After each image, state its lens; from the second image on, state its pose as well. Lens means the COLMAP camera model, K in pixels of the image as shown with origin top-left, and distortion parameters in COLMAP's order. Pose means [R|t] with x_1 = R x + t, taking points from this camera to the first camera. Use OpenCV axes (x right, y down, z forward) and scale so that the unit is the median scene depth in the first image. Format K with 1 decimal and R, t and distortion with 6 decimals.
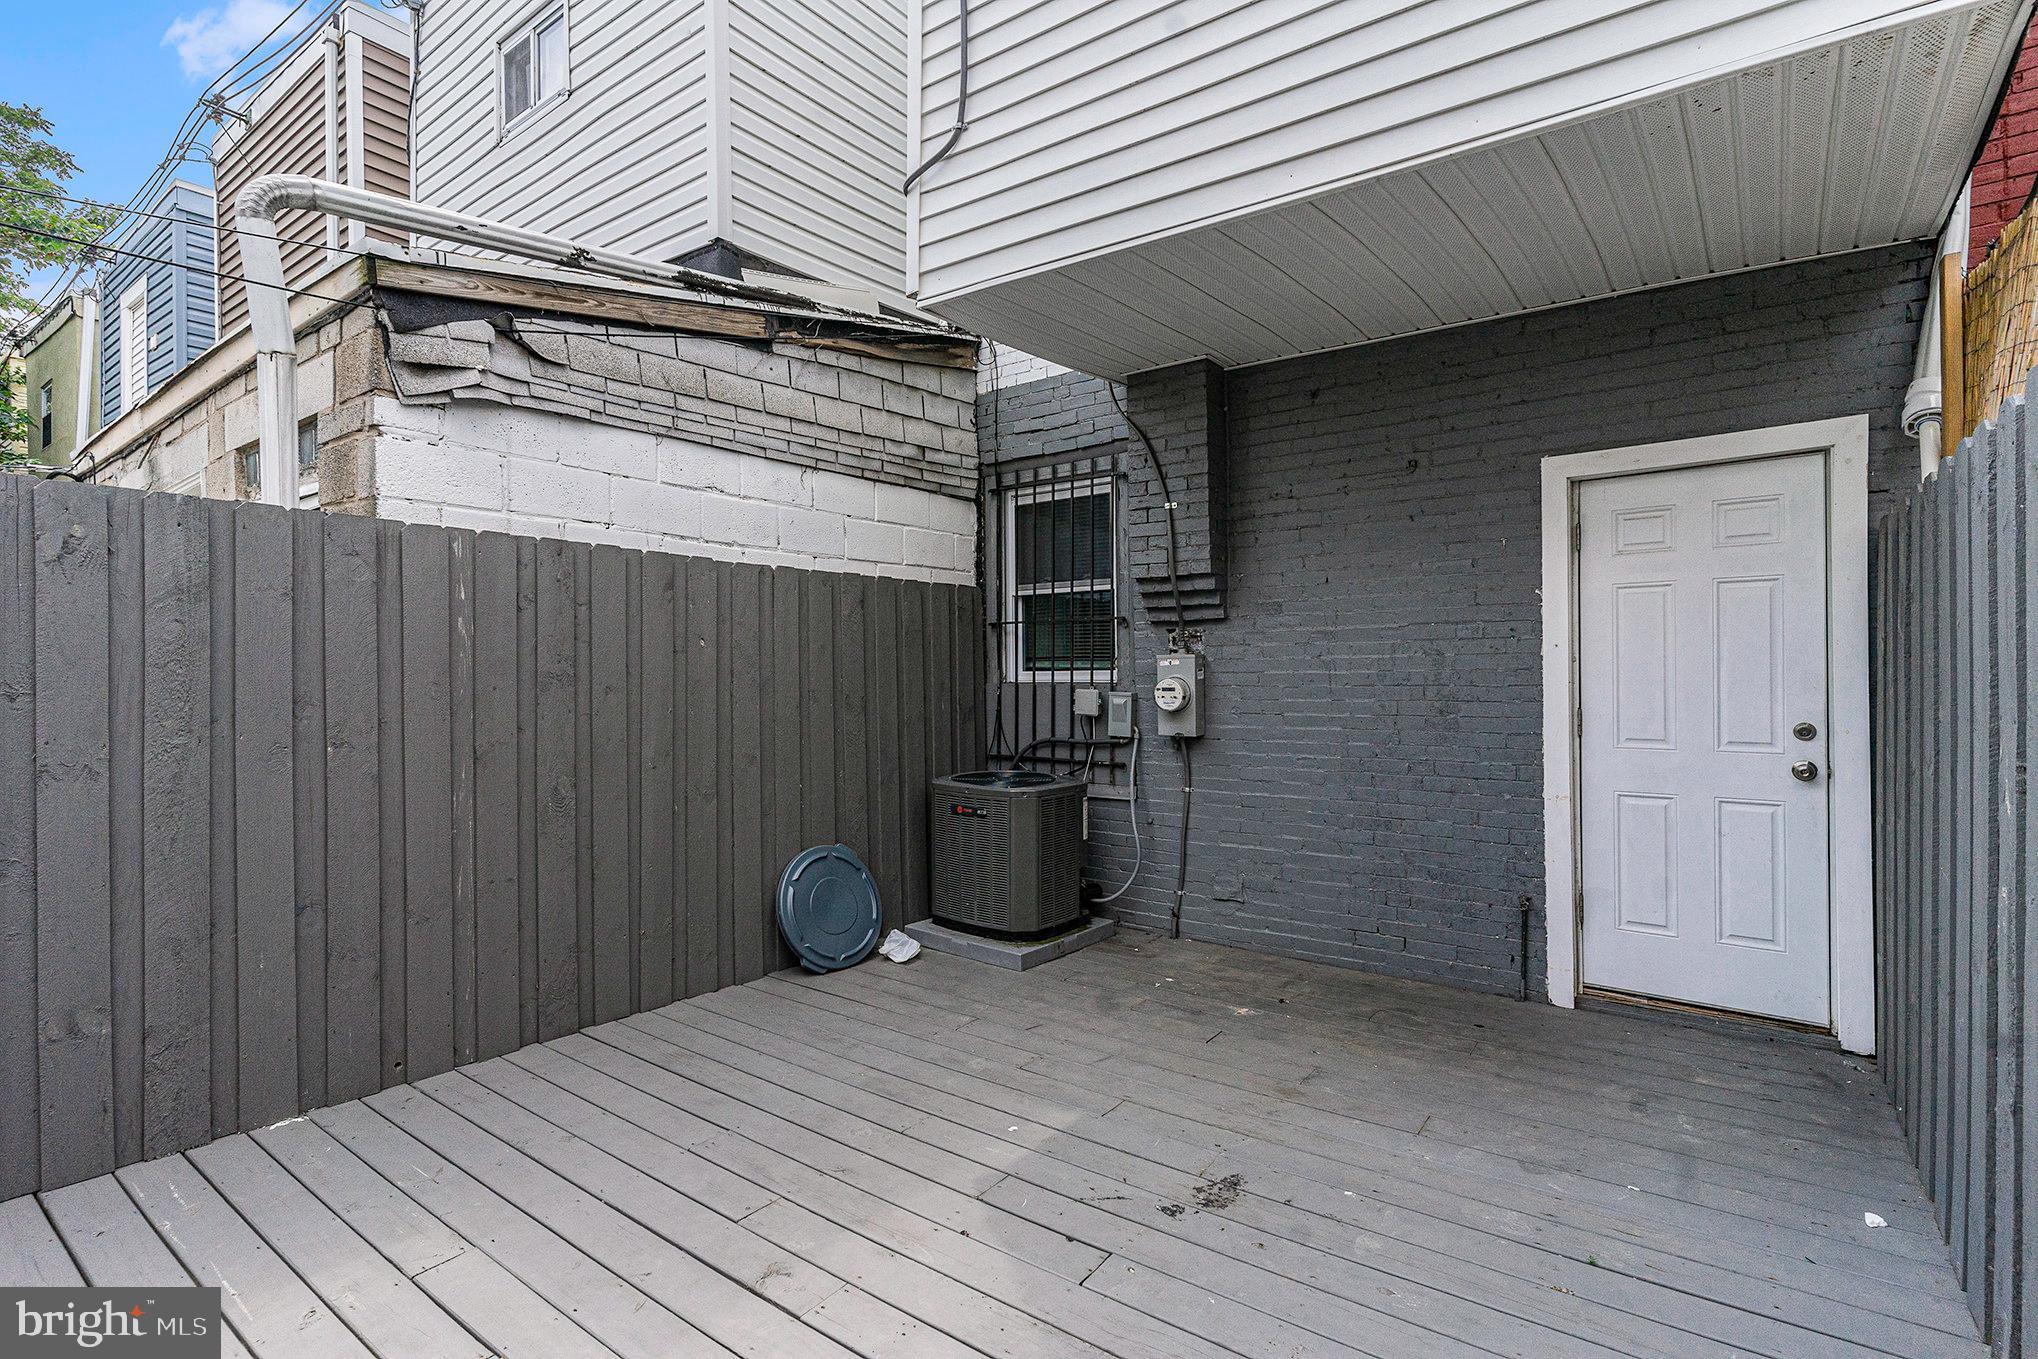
lens RADIAL K [[960.8, 0, 1023.2], [0, 960.8, 674.5], [0, 0, 1]] dist [0.002055, -0.000126]
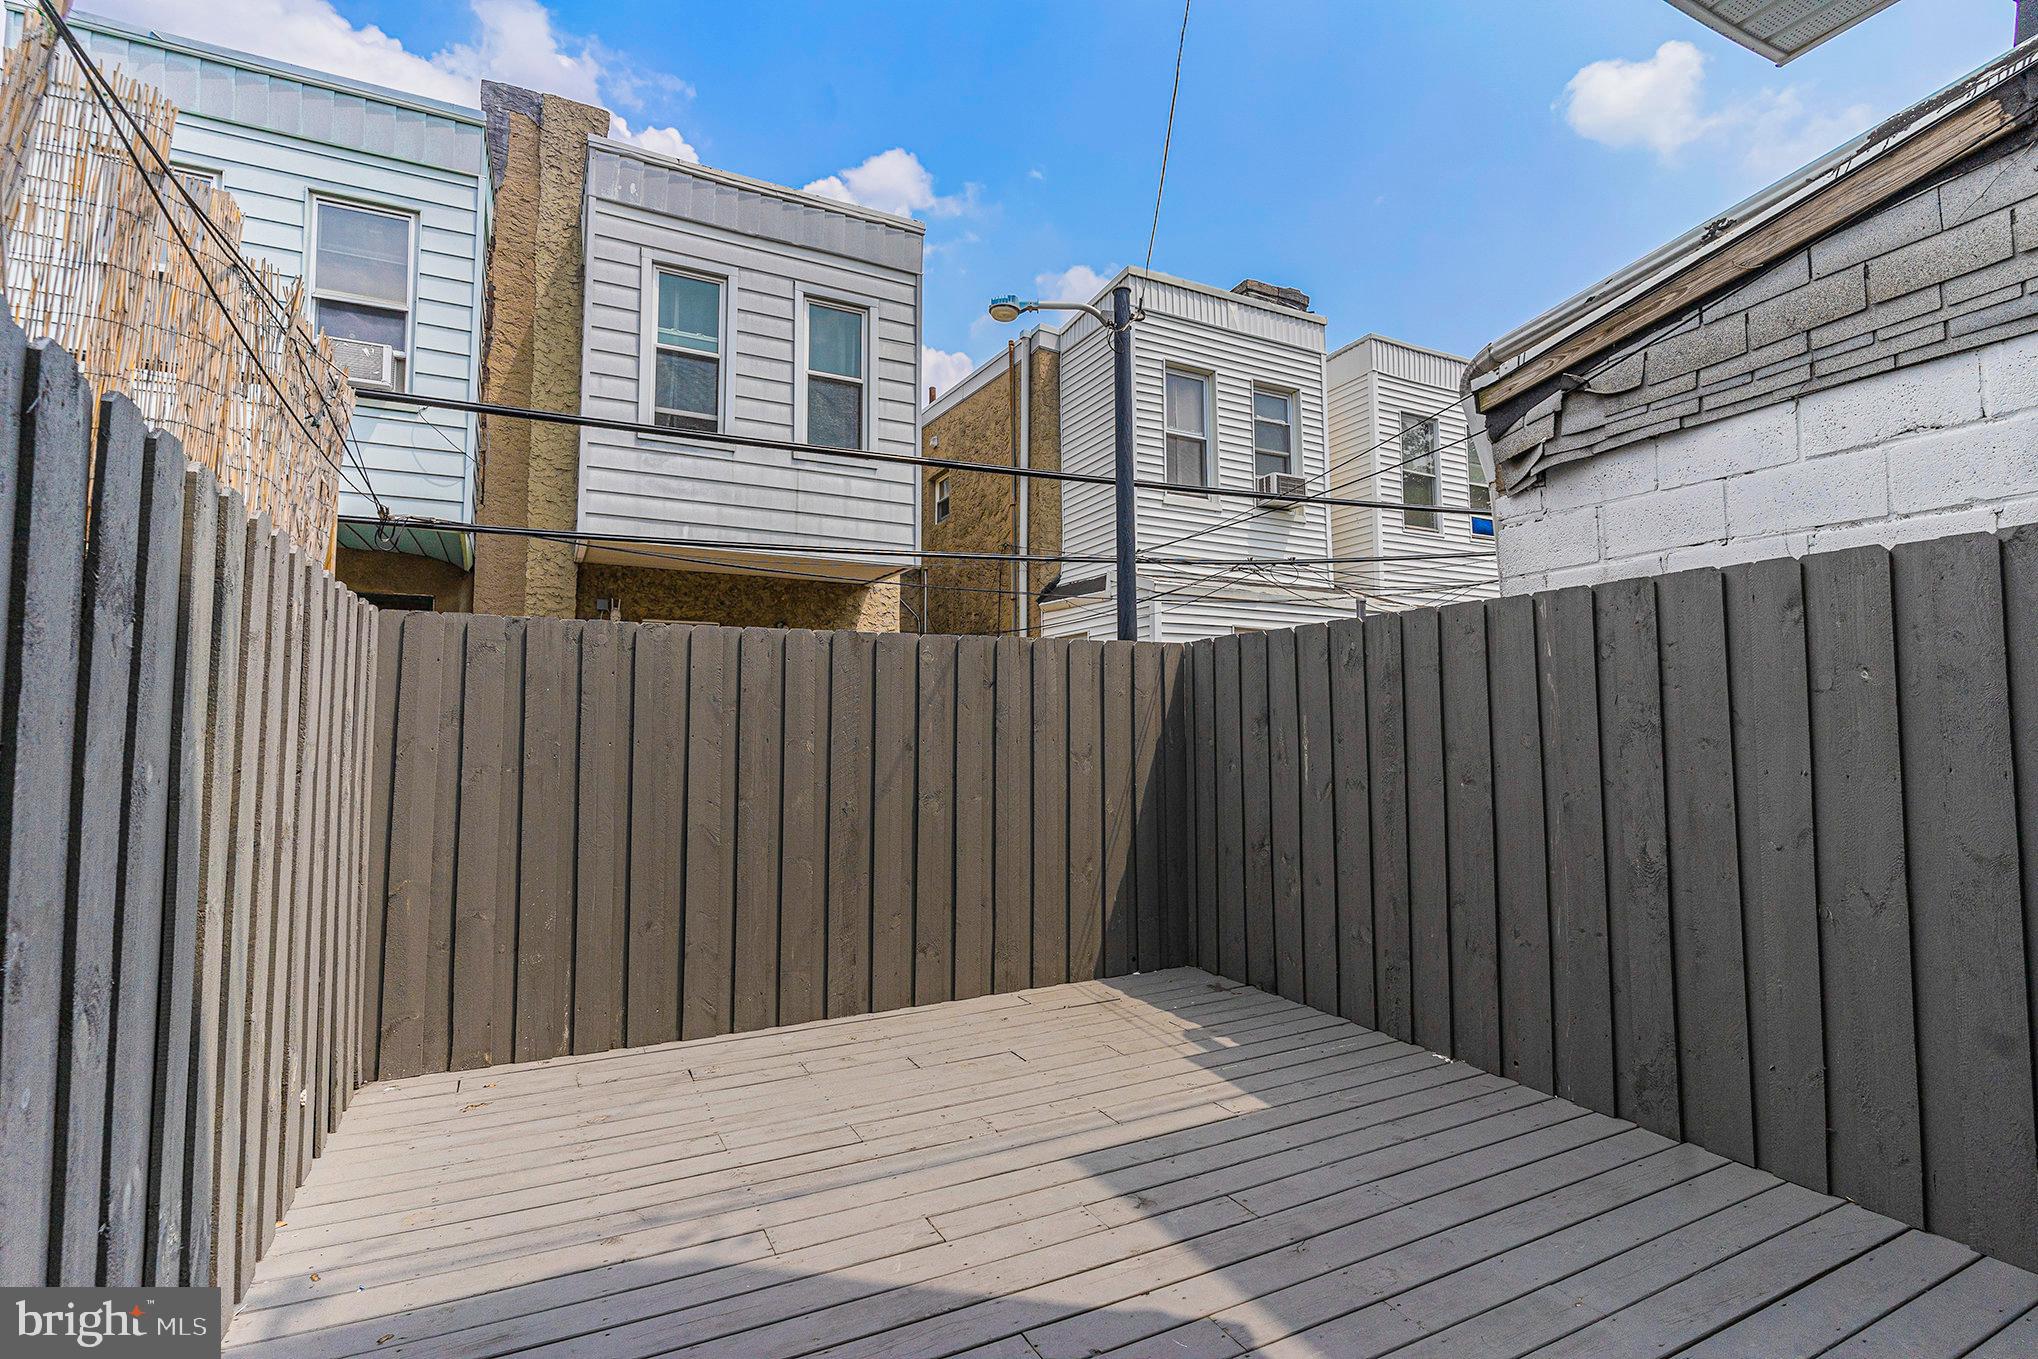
lens RADIAL K [[960.8, 0, 1023.2], [0, 960.8, 674.5], [0, 0, 1]] dist [0.002055, -0.000126]
pose [[-0.454197, -0.050509, -0.889468, 0.516063], [0.007021, 0.998158, -0.060266, 0.002534], [0.890873, -0.033618, -0.453006, 0.772103]]
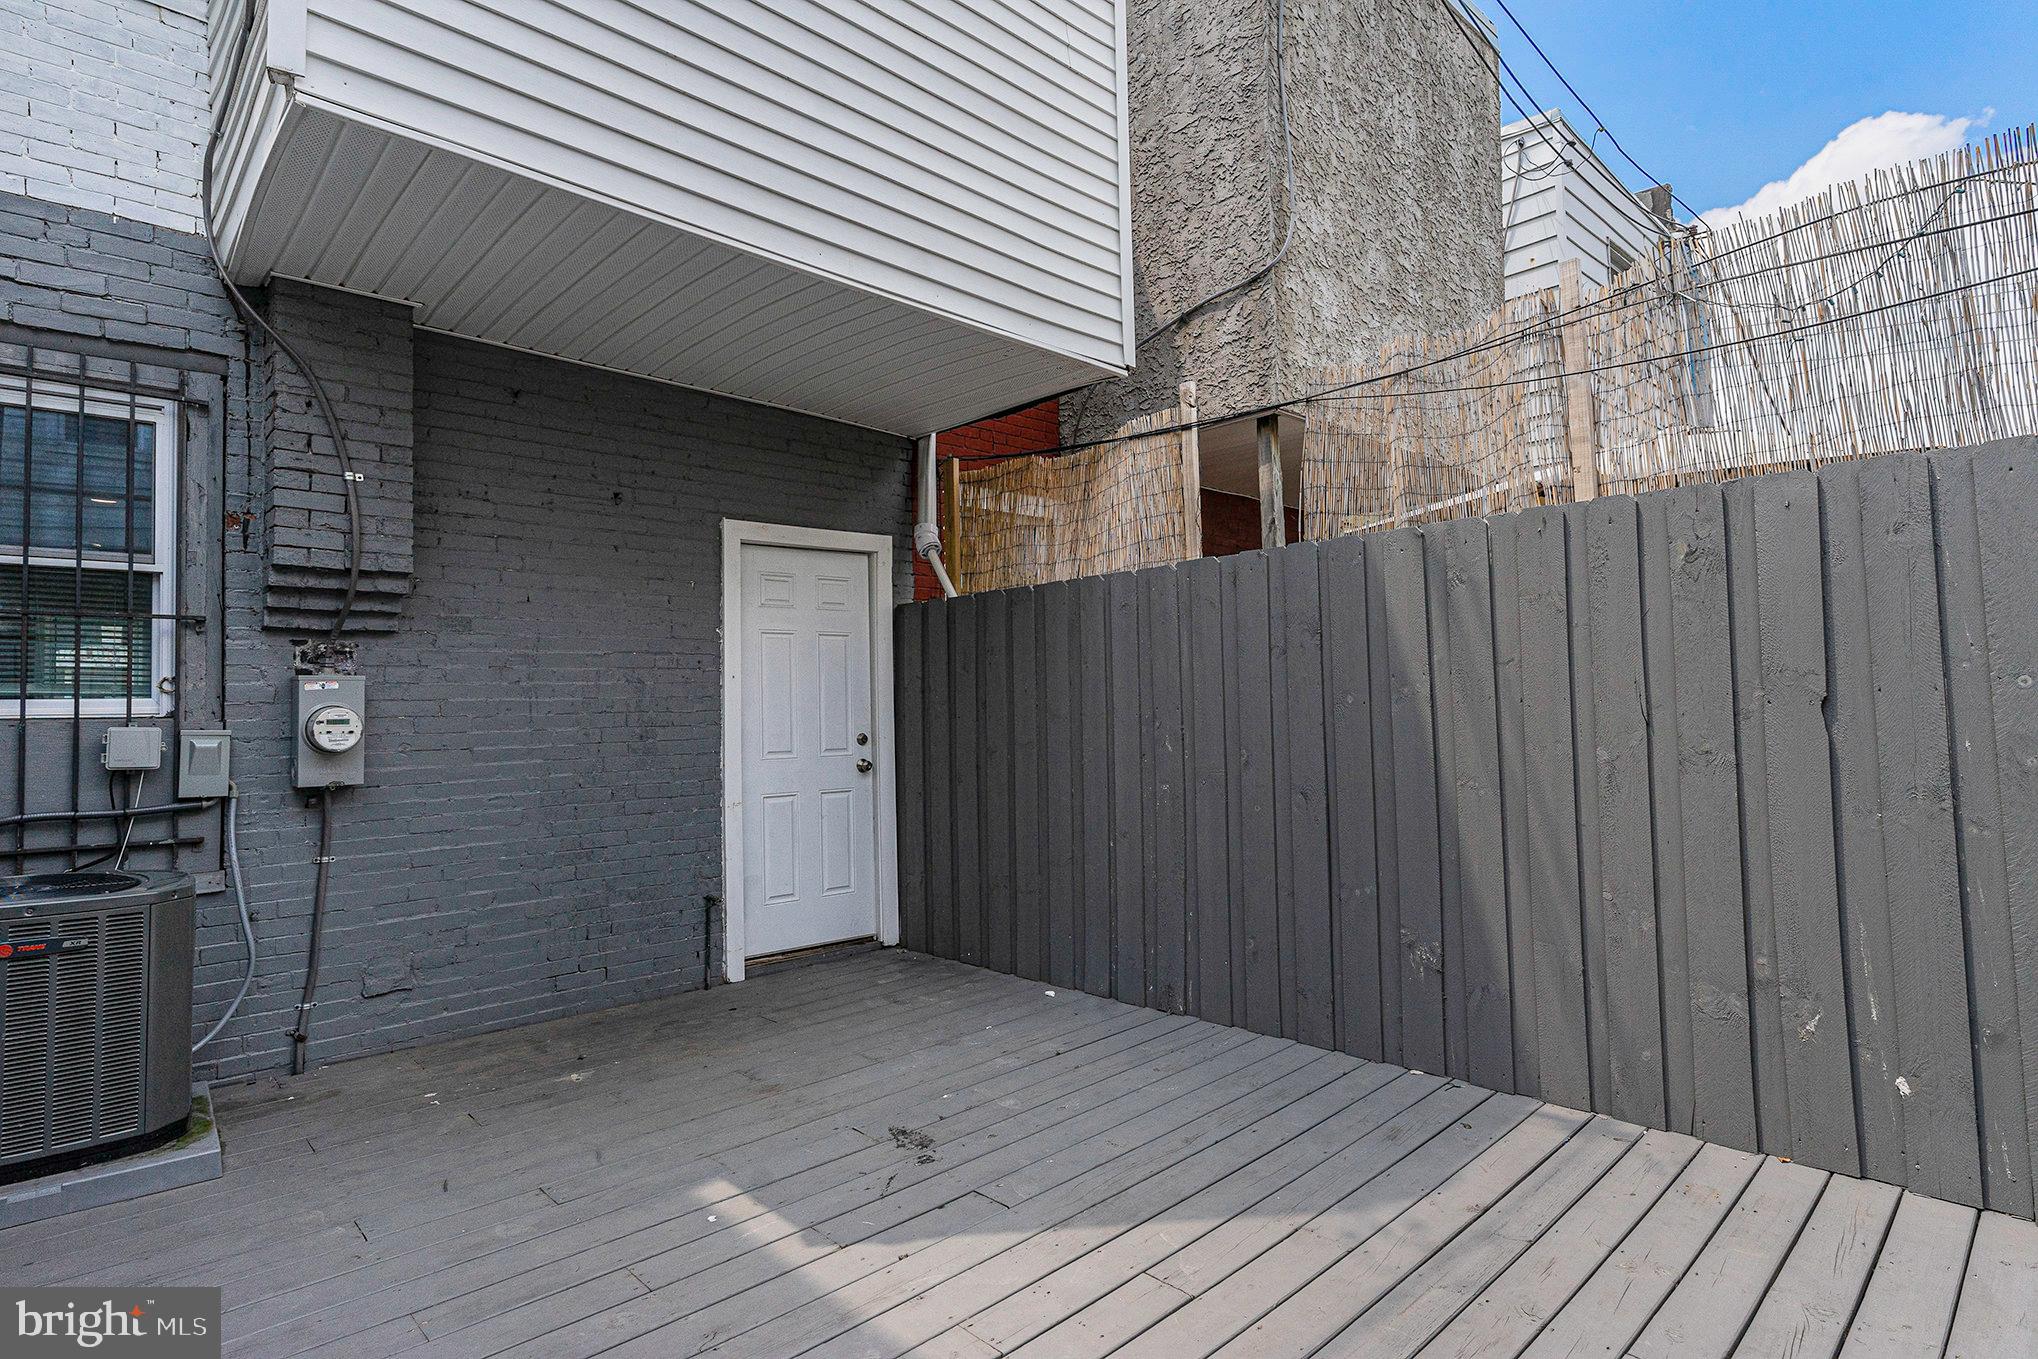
lens RADIAL K [[1045.5, 0, 1022.9], [0, 1045.5, 673.4], [0, 0, 1]] dist [-0.000964, 0.000190]
pose [[0.181582, 0.038082, 0.982638, -0.617204], [0.020632, 0.998882, -0.042524, 0.026488], [-0.983159, 0.027995, 0.180593, 0.385494]]
